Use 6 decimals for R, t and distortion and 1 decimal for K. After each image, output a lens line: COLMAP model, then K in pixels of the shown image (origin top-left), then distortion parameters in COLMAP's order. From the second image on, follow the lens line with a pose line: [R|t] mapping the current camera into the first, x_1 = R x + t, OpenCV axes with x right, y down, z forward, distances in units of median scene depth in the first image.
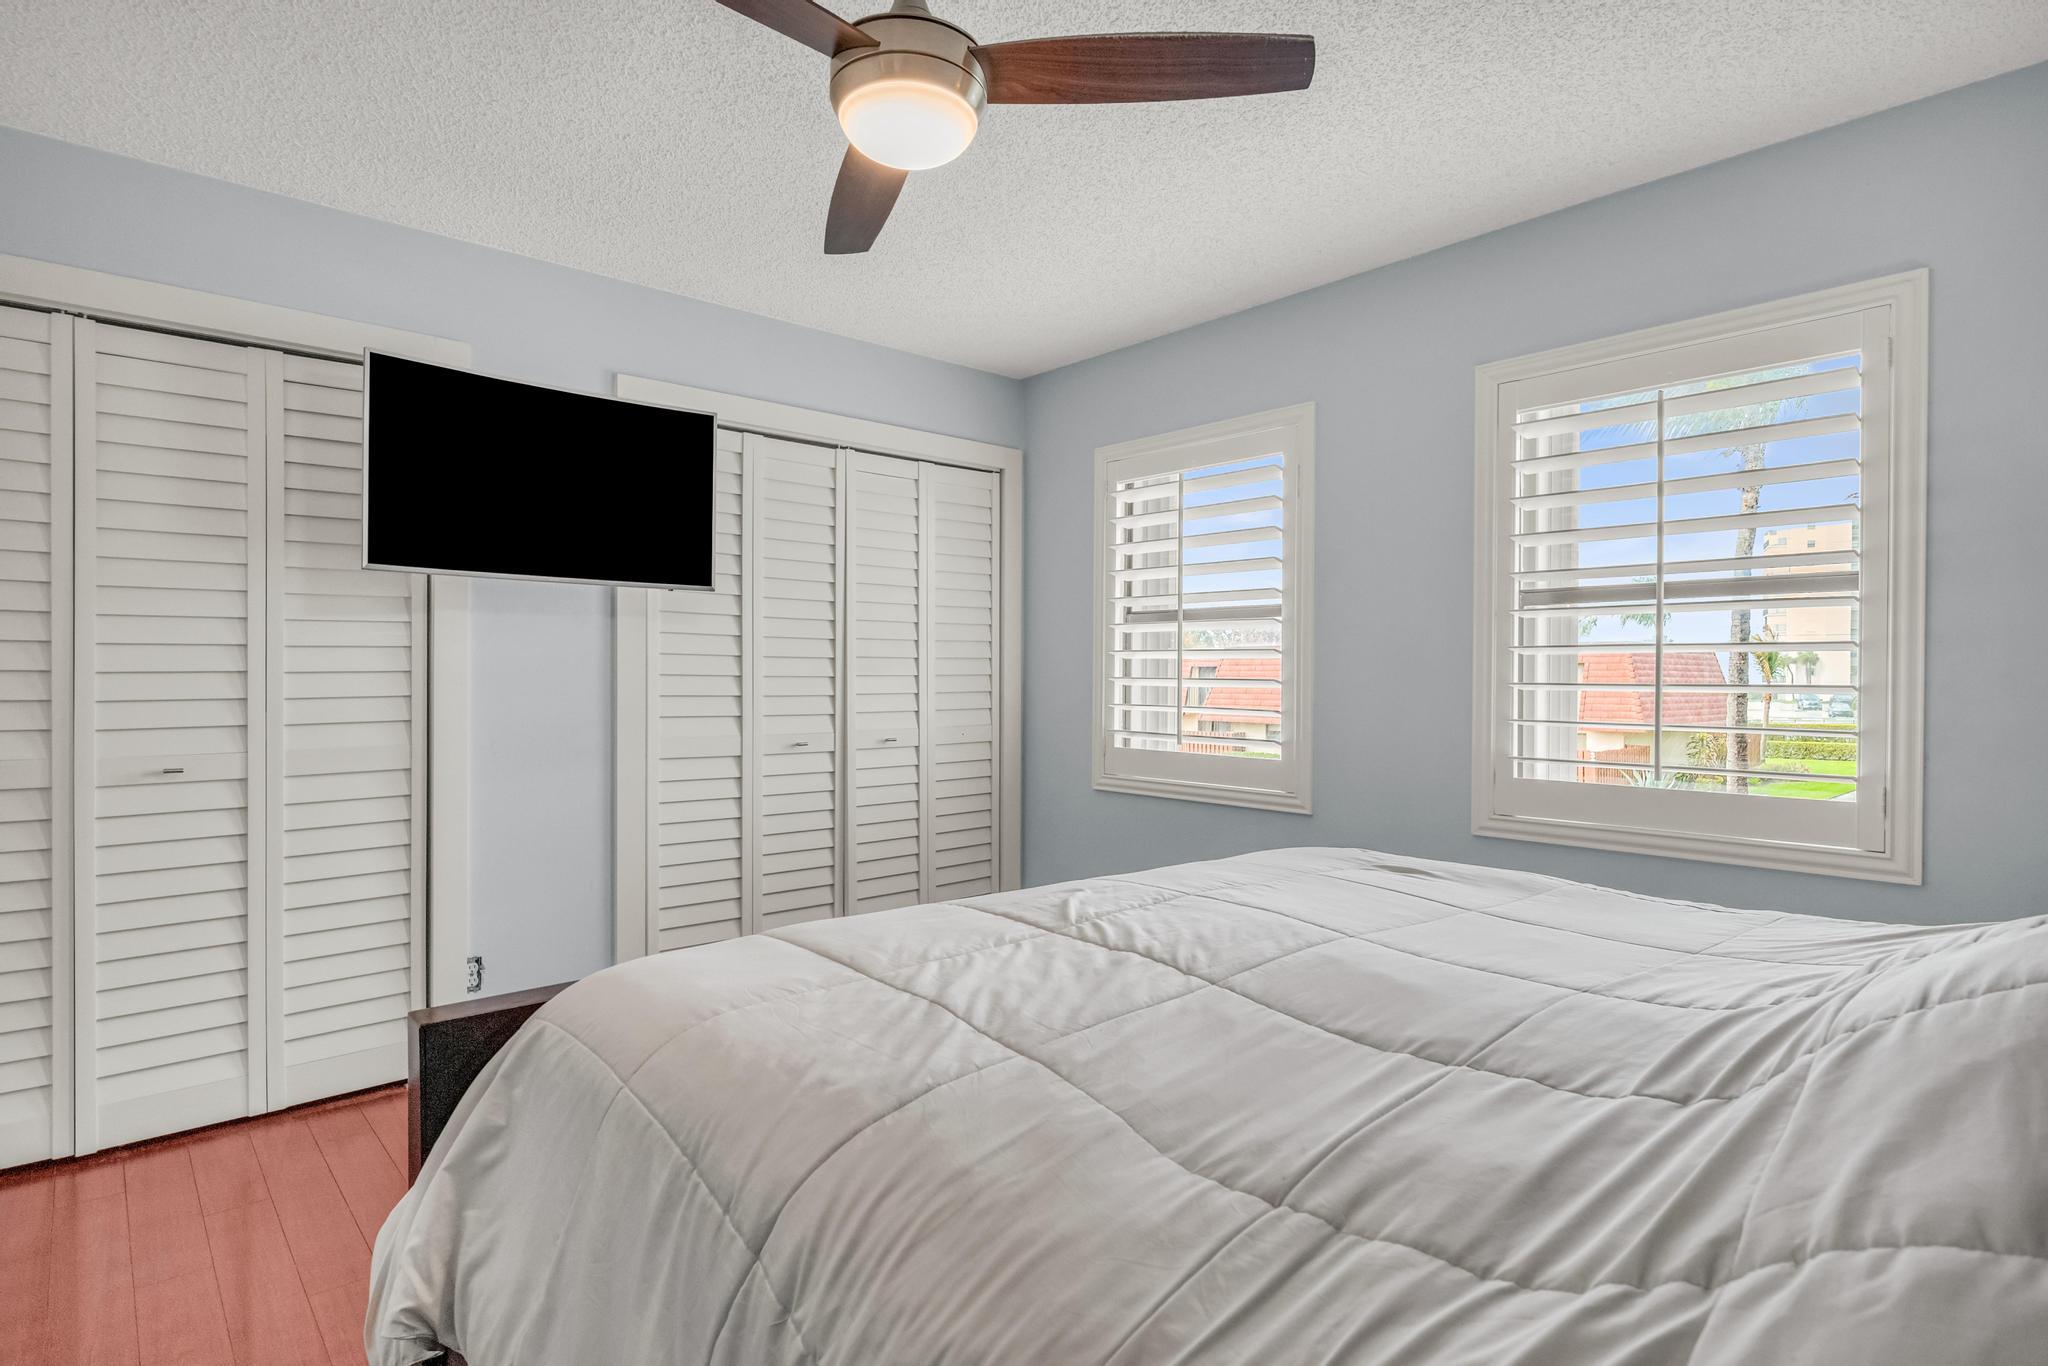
lens RADIAL K [[1052.7, 0, 1021.1], [0, 1052.7, 681.7], [0, 0, 1]] dist [0.000558, 0.000055]
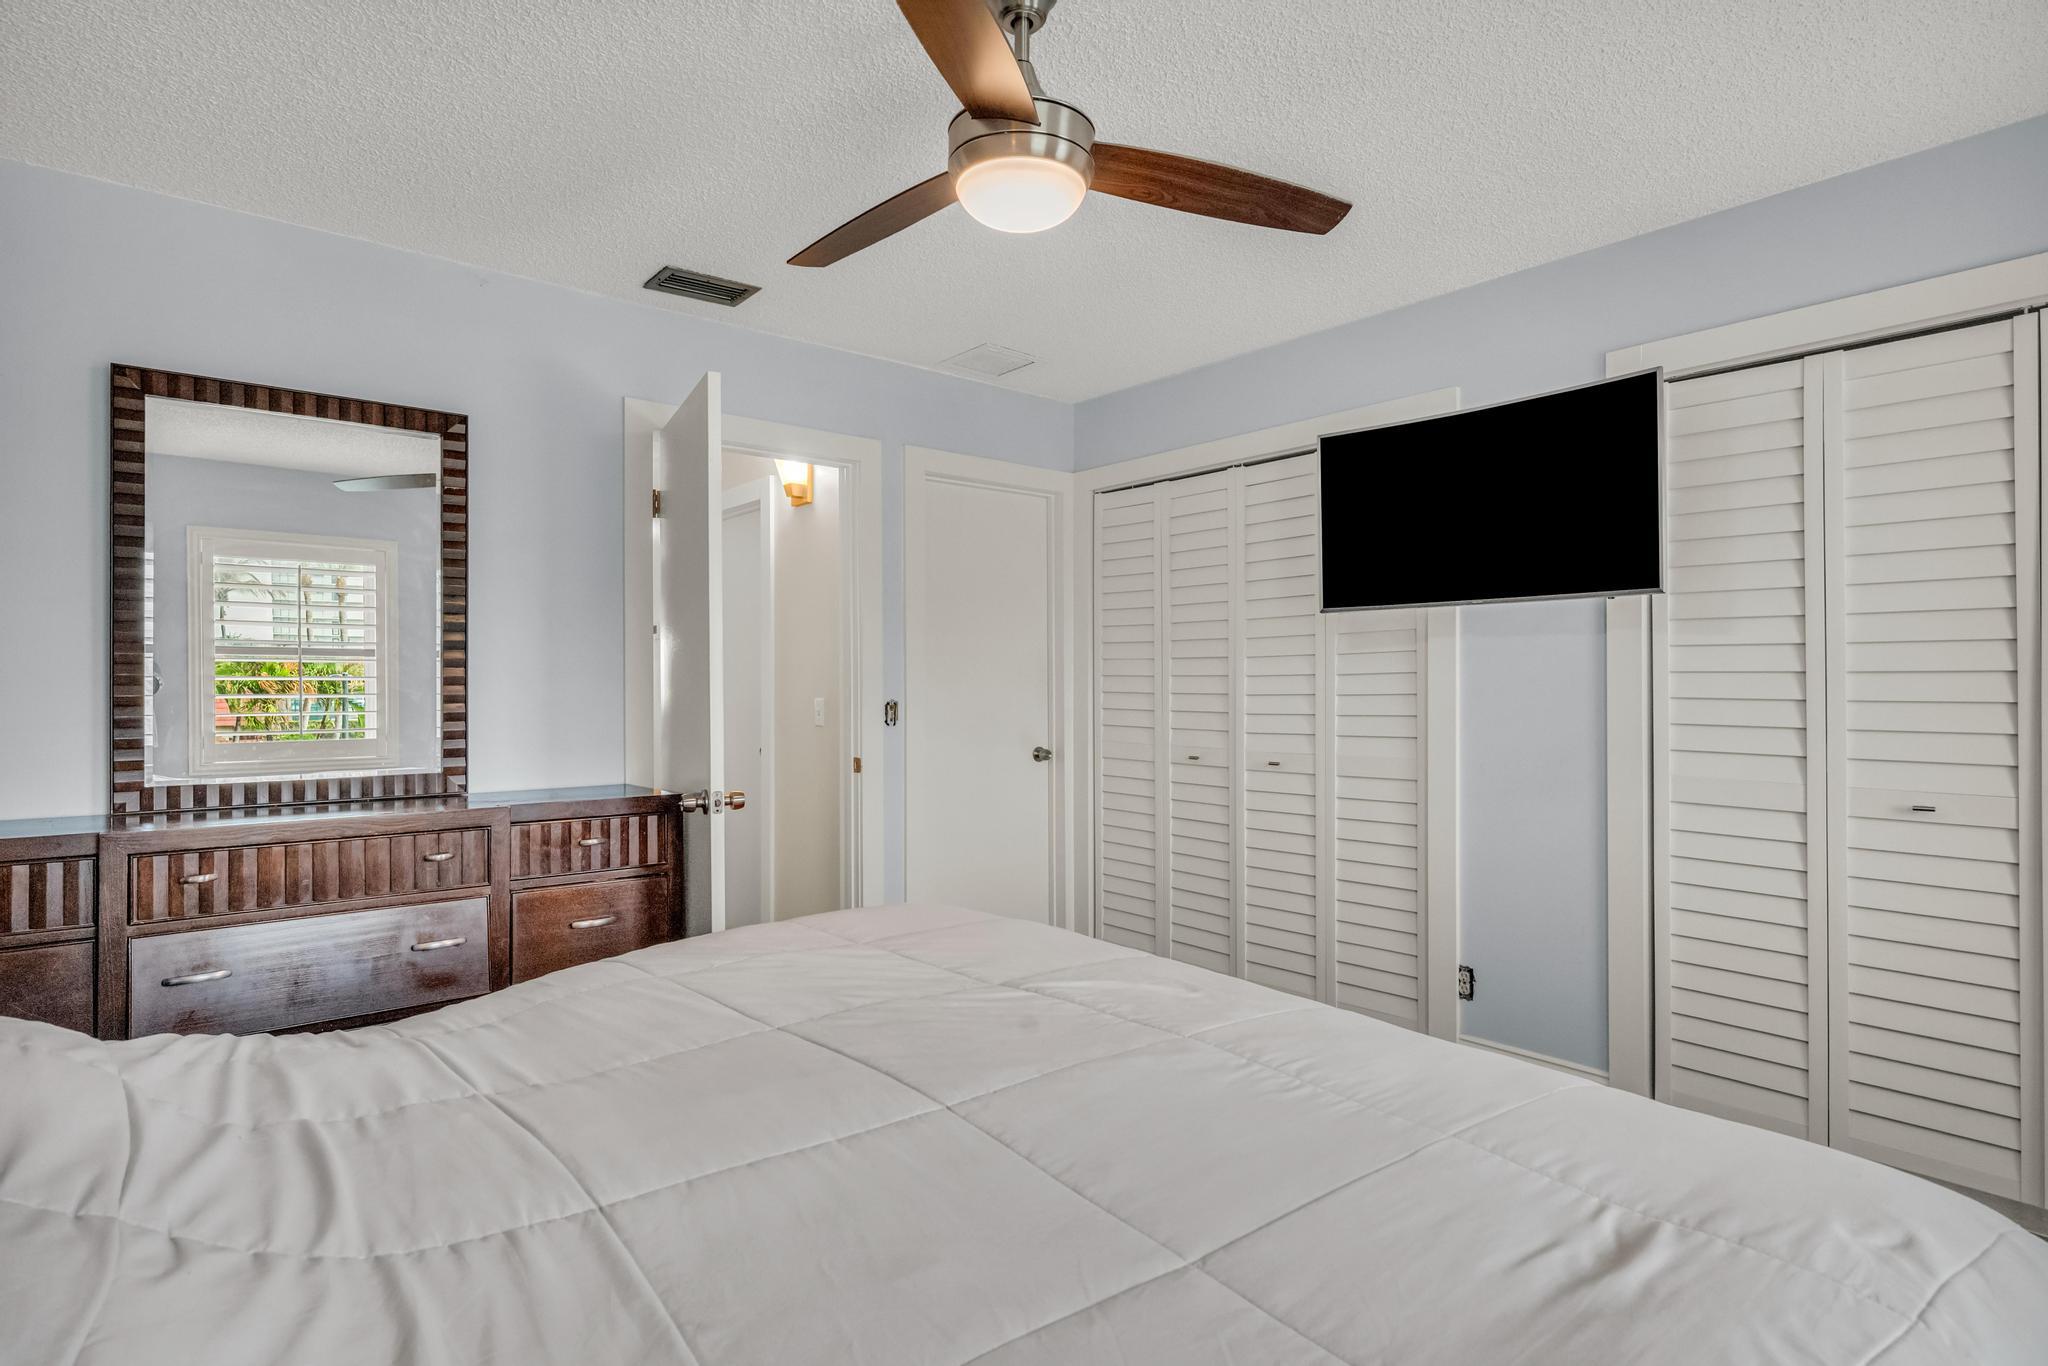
lens RADIAL K [[1052.7, 0, 1021.1], [0, 1052.7, 681.7], [0, 0, 1]] dist [0.000558, 0.000055]
pose [[-0.022962, -0.005300, -0.999722, 0.579712], [-0.001741, 0.999985, -0.005261, -0.016976], [0.999735, 0.001620, -0.022971, 0.620903]]
